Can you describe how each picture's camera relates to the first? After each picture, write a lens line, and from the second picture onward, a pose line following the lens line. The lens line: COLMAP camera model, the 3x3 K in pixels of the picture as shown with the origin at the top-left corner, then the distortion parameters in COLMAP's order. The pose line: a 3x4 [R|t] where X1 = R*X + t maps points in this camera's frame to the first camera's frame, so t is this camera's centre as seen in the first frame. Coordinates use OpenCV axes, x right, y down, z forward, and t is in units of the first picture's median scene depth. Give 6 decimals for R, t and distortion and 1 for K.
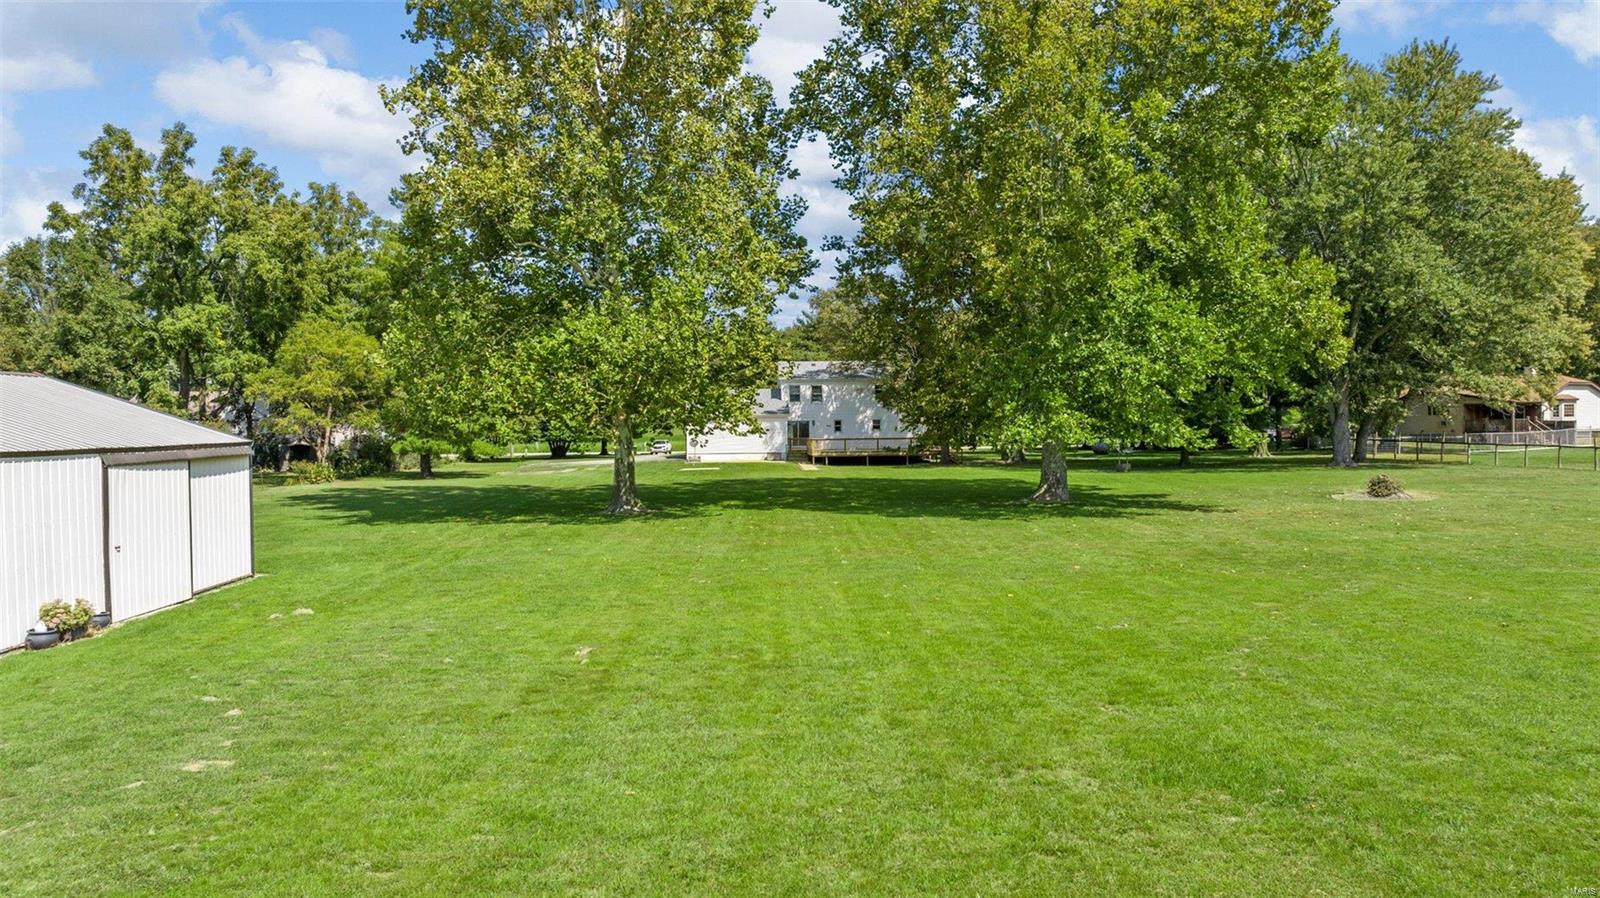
lens RADIAL K [[1124.1, 0, 804.7], [0, 1124.1, 444.1], [0, 0, 1]] dist [-0.033041, 0.022889]
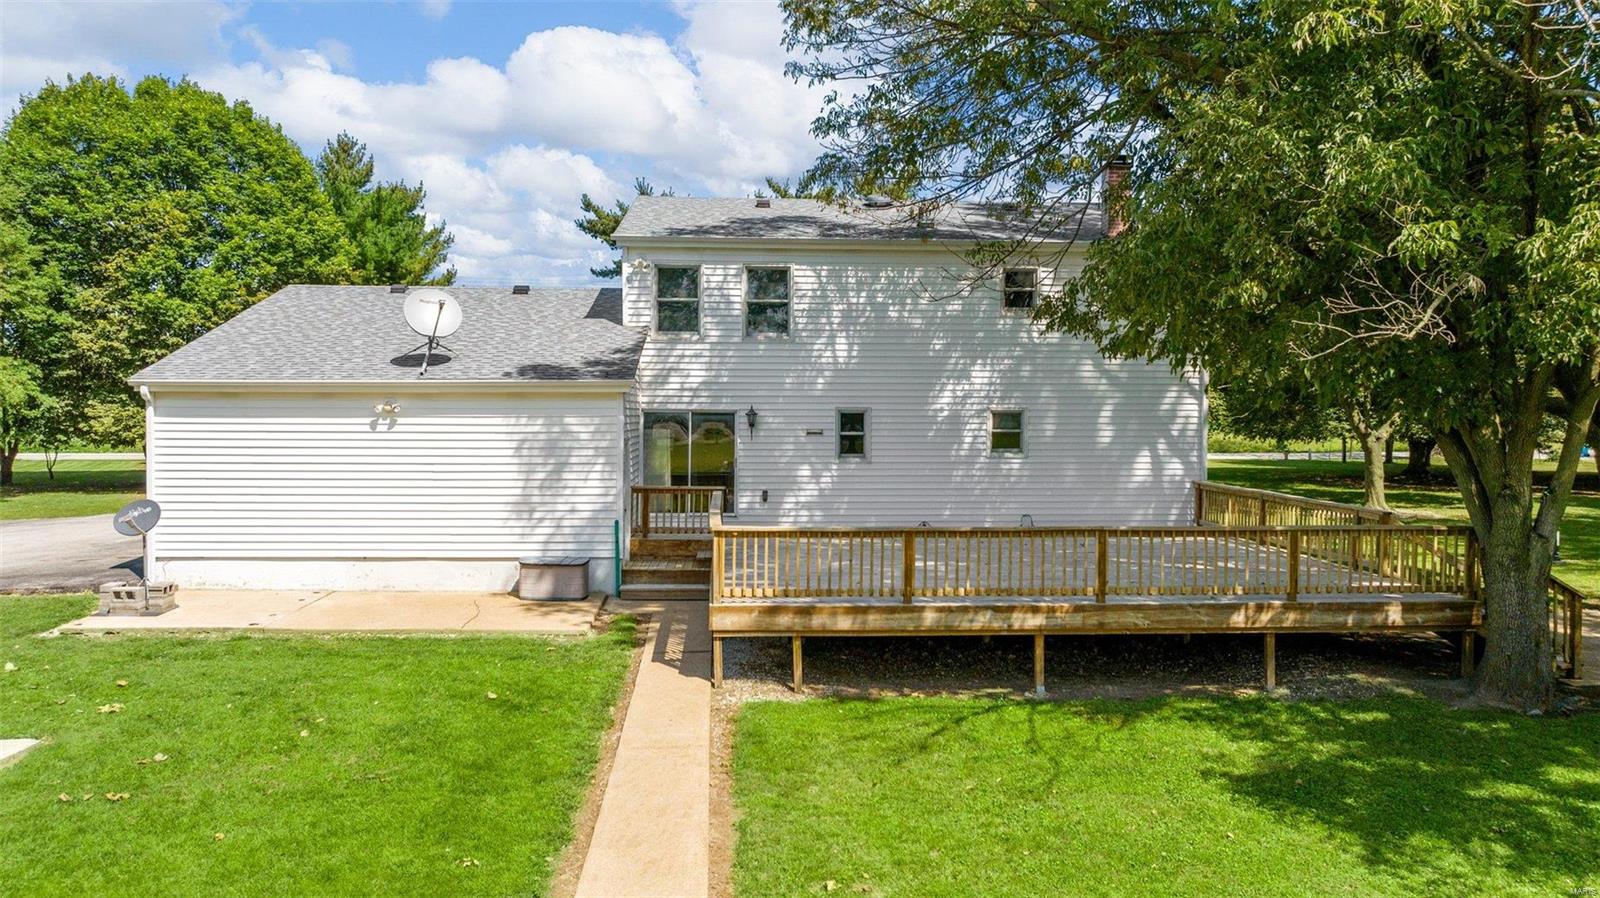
lens RADIAL K [[1124.1, 0, 804.7], [0, 1124.1, 444.1], [0, 0, 1]] dist [-0.033041, 0.022889]
pose [[0.999565, 0.016619, 0.024380, 0.013132], [-0.017137, 0.999629, 0.021189, -0.018951], [-0.024019, -0.021597, 0.999478, 0.757145]]
